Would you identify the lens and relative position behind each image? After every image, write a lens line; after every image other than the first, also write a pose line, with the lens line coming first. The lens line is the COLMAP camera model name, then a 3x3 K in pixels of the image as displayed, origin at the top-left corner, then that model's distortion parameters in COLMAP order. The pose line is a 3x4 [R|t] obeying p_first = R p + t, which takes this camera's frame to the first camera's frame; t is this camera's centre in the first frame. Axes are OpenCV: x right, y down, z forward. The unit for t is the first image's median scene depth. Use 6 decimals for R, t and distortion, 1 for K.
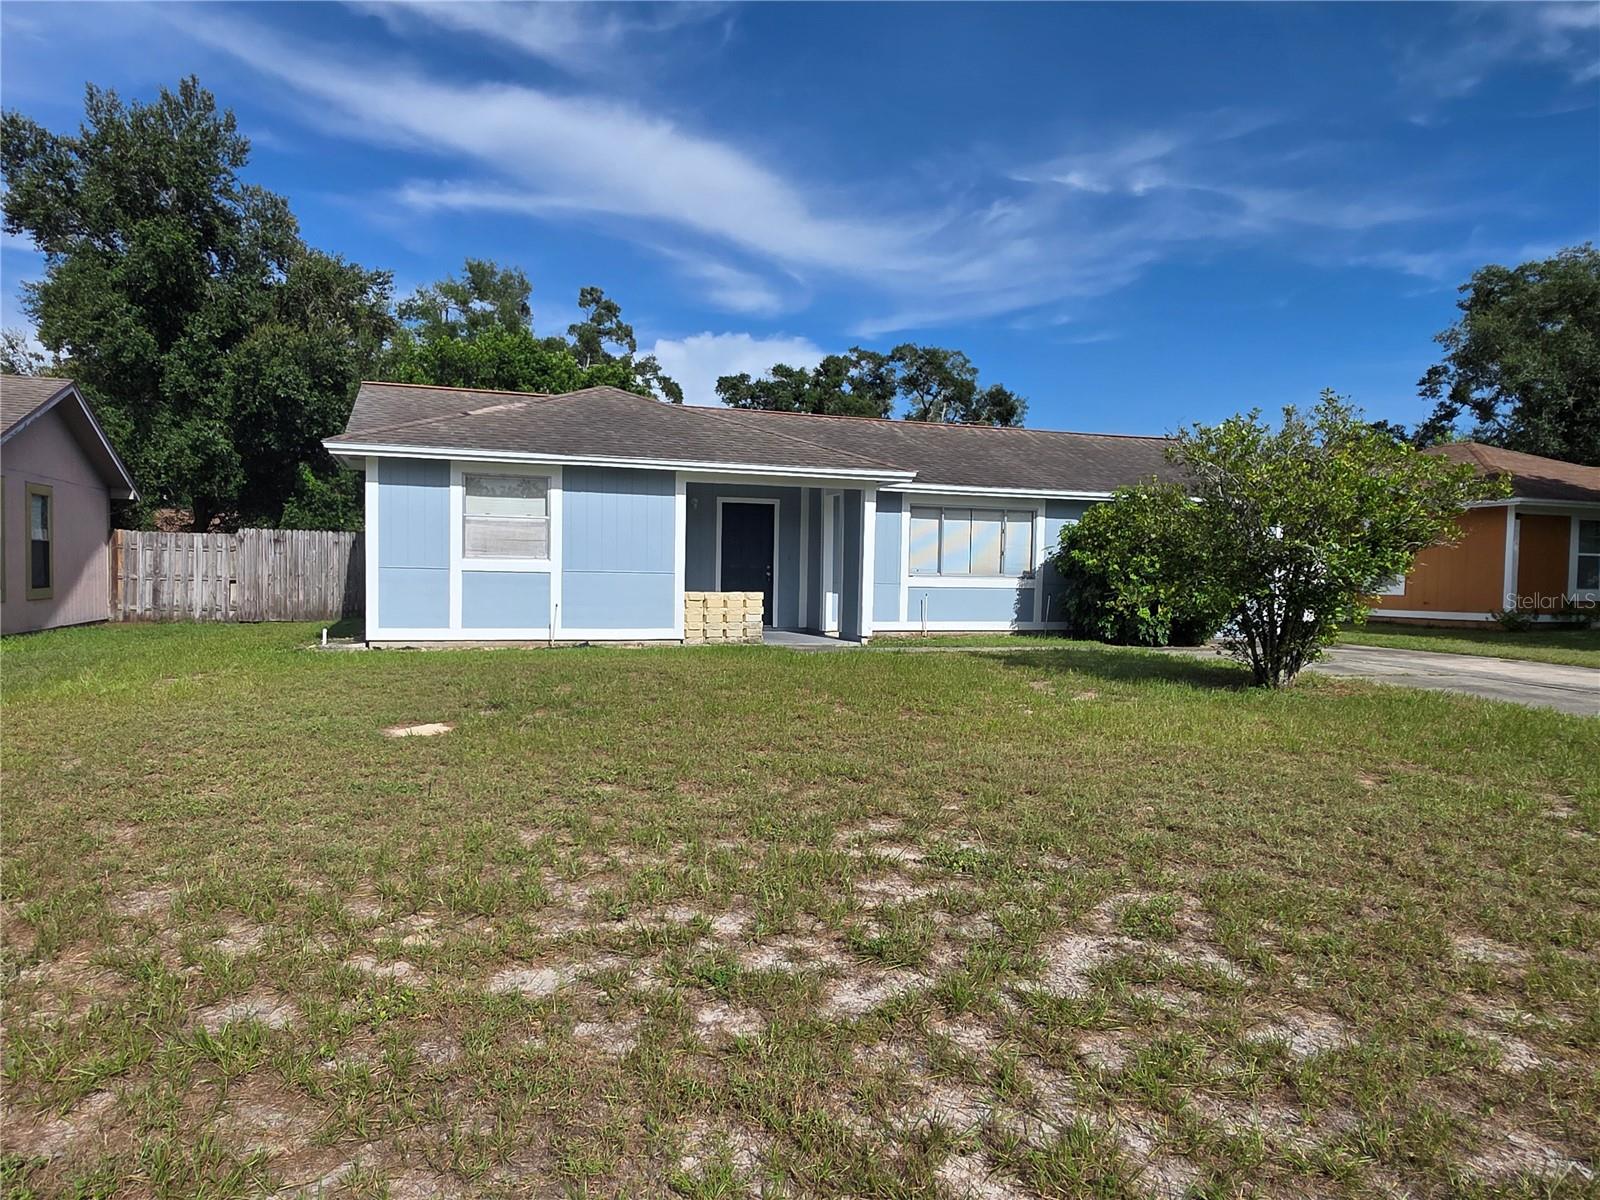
lens RADIAL K [[1011.8, 0, 796.5], [0, 1011.8, 625.0], [0, 0, 1]] dist [-0.000075, 0.006689]
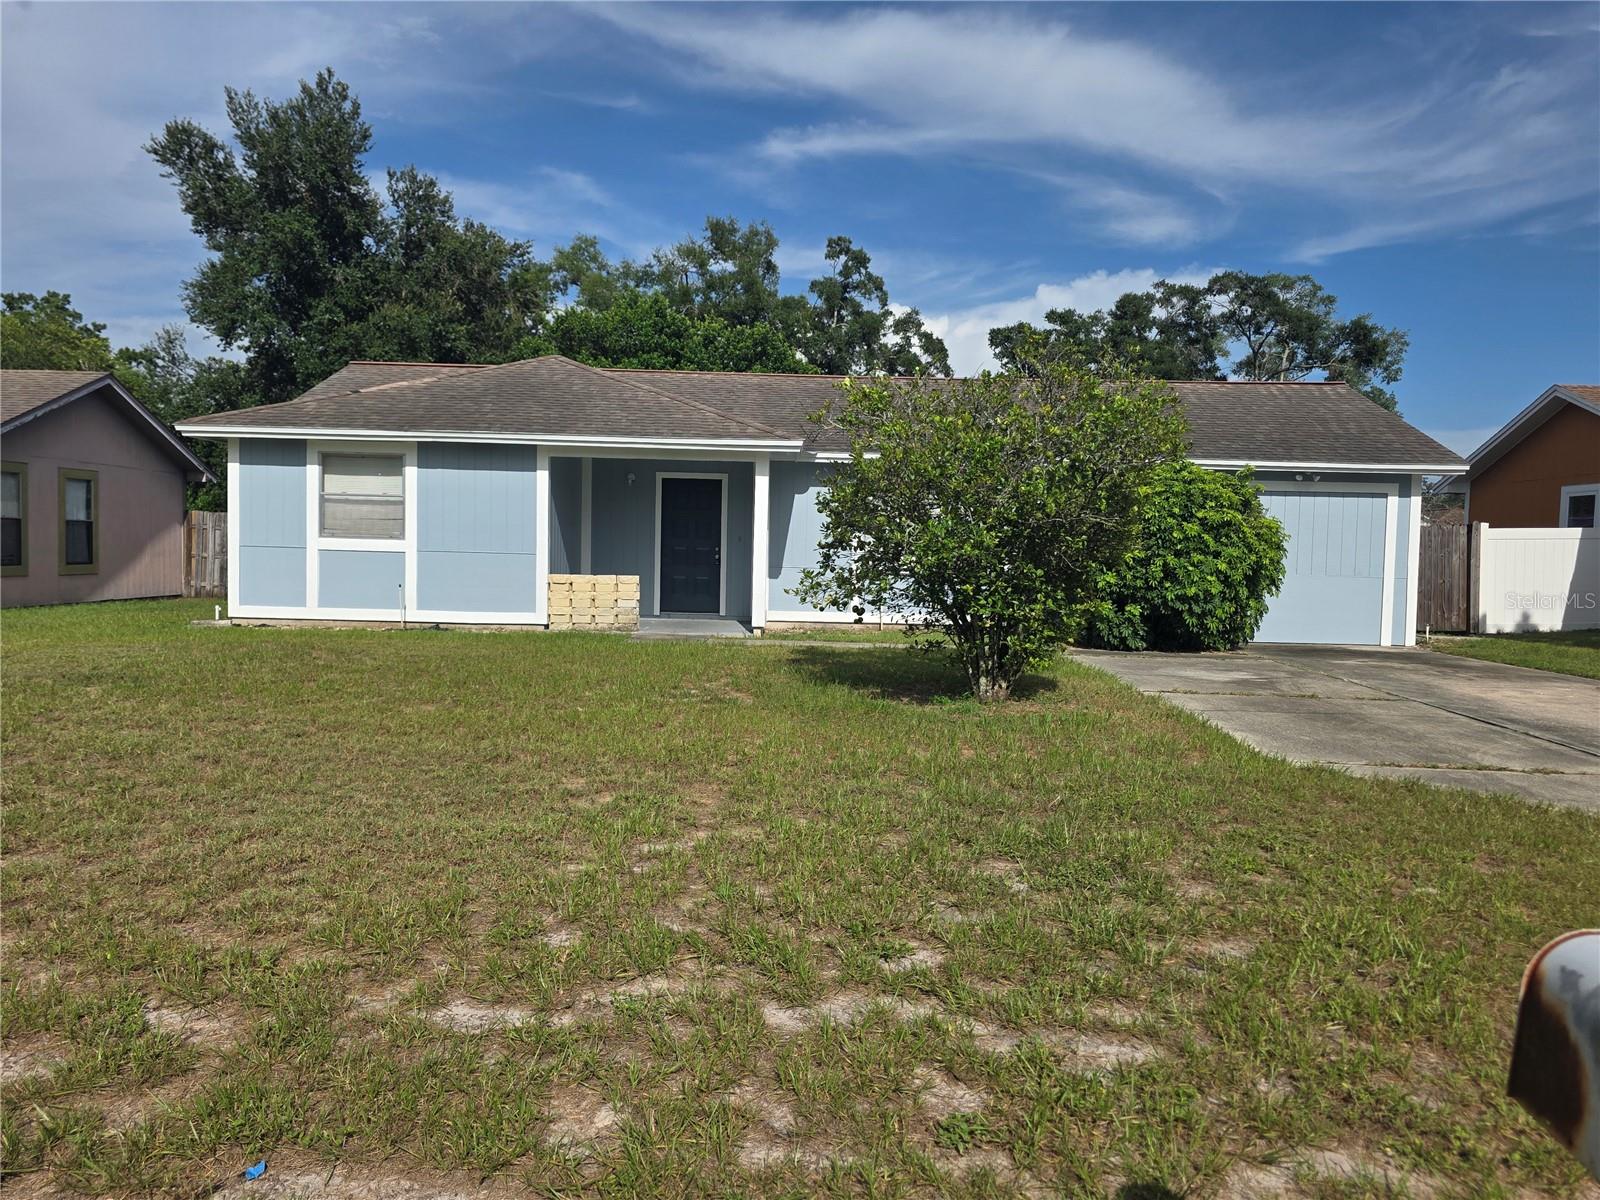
lens RADIAL K [[1167.1, 0, 803.9], [0, 1167.1, 605.4], [0, 0, 1]] dist [0.064414, -0.067489]
pose [[0.945891, 0.019983, -0.323869, 0.338739], [-0.023357, 0.999706, -0.006532, -0.001608], [0.323643, 0.013743, 0.946079, 0.037979]]
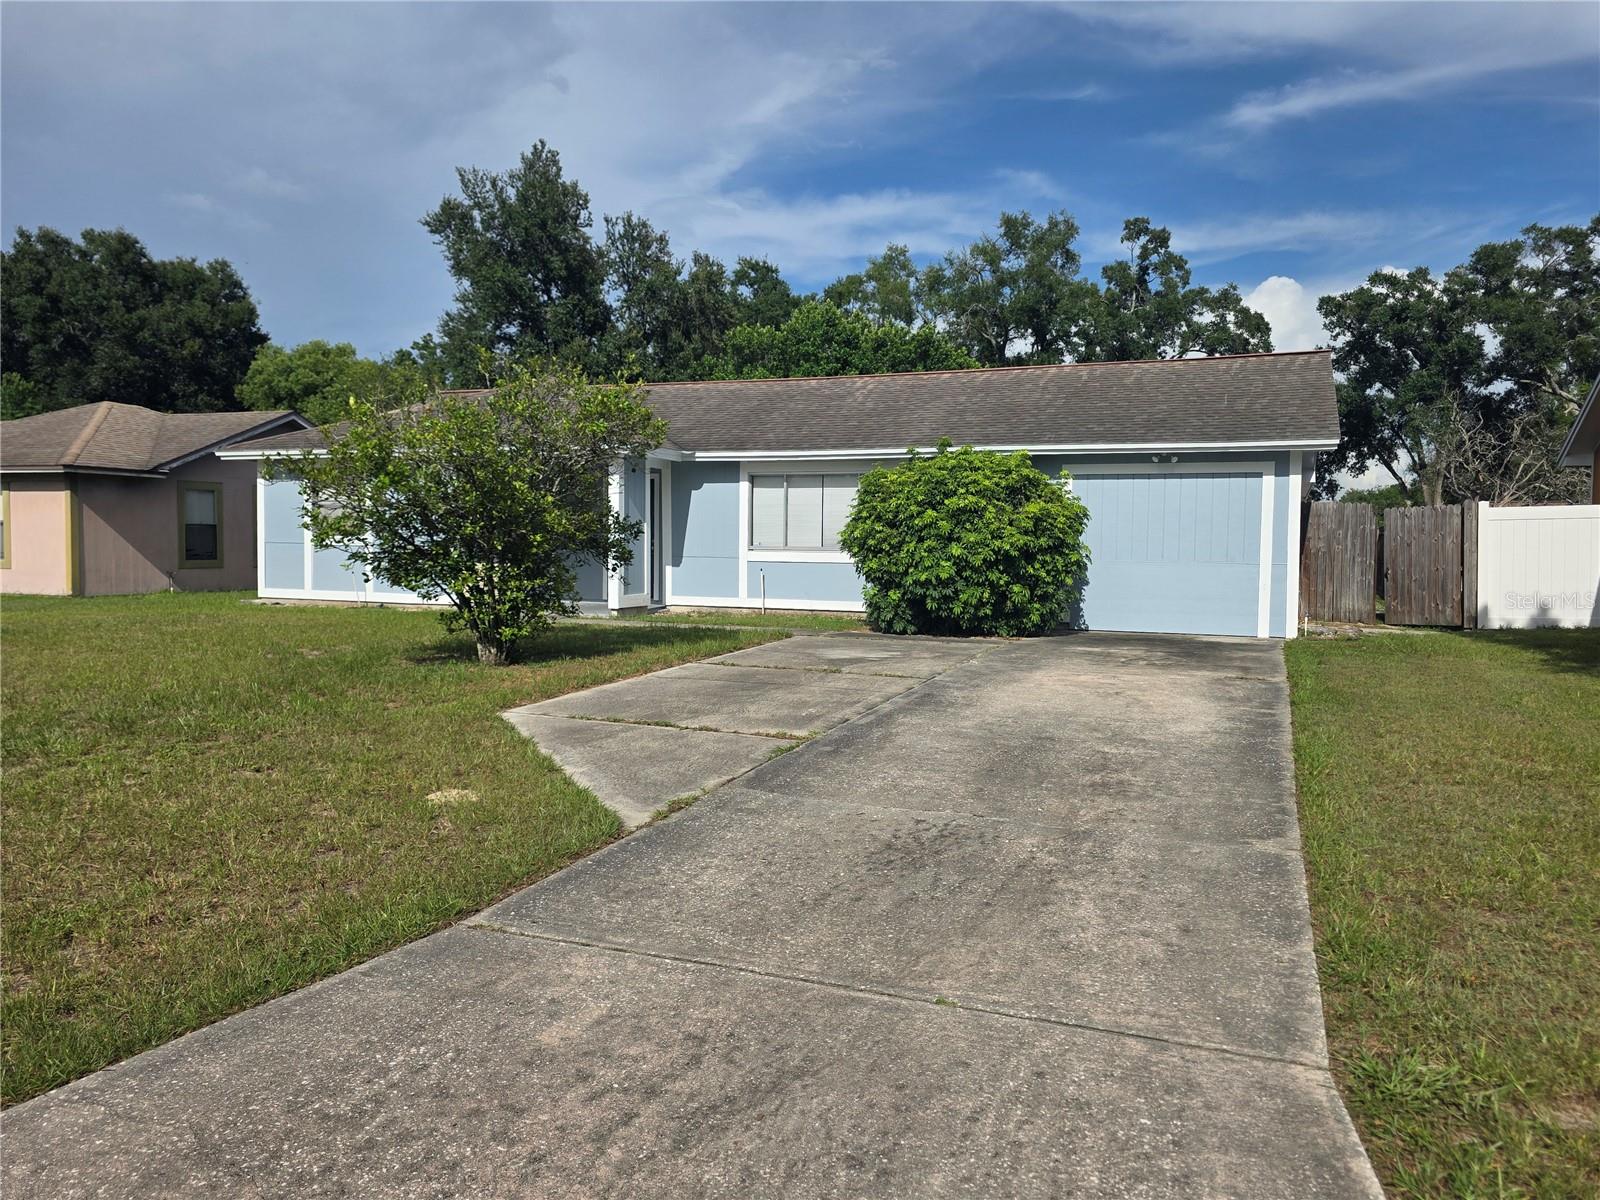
lens RADIAL K [[1167.1, 0, 803.4], [0, 1167.1, 598.1], [0, 0, 1]] dist [0.064414, -0.067489]
pose [[0.757271, 0.024635, -0.652636, 0.748873], [-0.032266, 0.999479, 0.000287, -0.004593], [0.652303, 0.020841, 0.757672, 0.190759]]
